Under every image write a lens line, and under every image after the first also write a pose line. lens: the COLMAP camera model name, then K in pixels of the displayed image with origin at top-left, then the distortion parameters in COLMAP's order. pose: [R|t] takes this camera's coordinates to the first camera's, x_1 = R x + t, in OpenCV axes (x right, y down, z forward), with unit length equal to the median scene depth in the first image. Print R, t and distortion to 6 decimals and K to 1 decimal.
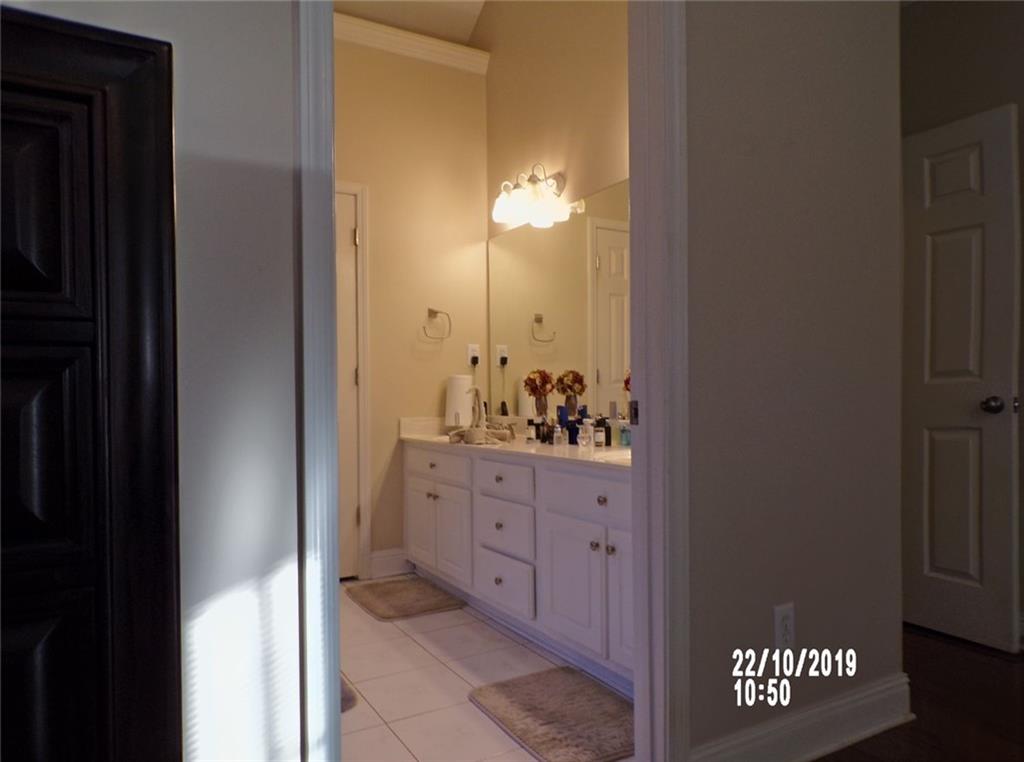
lens RADIAL K [[677.4, 0, 512.0], [0, 677.4, 381.0], [0, 0, 1]] dist [-0.025357, -0.001087]
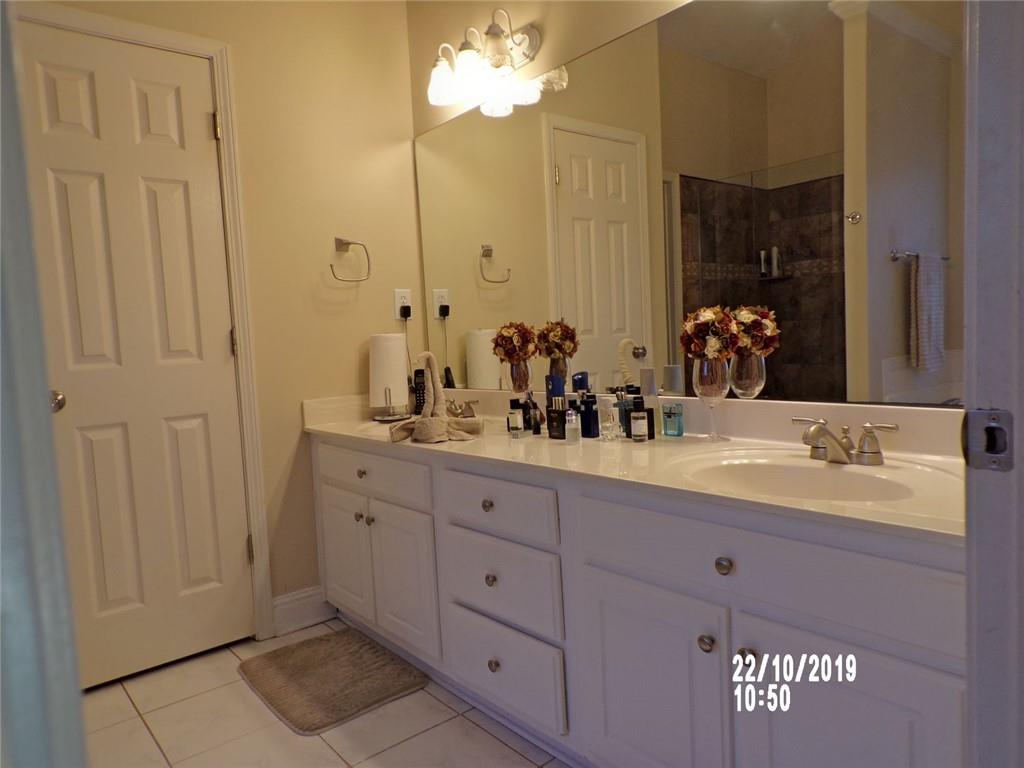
lens RADIAL K [[698.6, 0, 511.3], [0, 698.6, 381.6], [0, 0, 1]] dist [-0.003768, -0.001473]
pose [[0.986923, -0.050404, 0.153111, -0.071968], [0.038376, 0.996014, 0.080521, -0.014177], [-0.156559, -0.073592, 0.984923, 0.302253]]
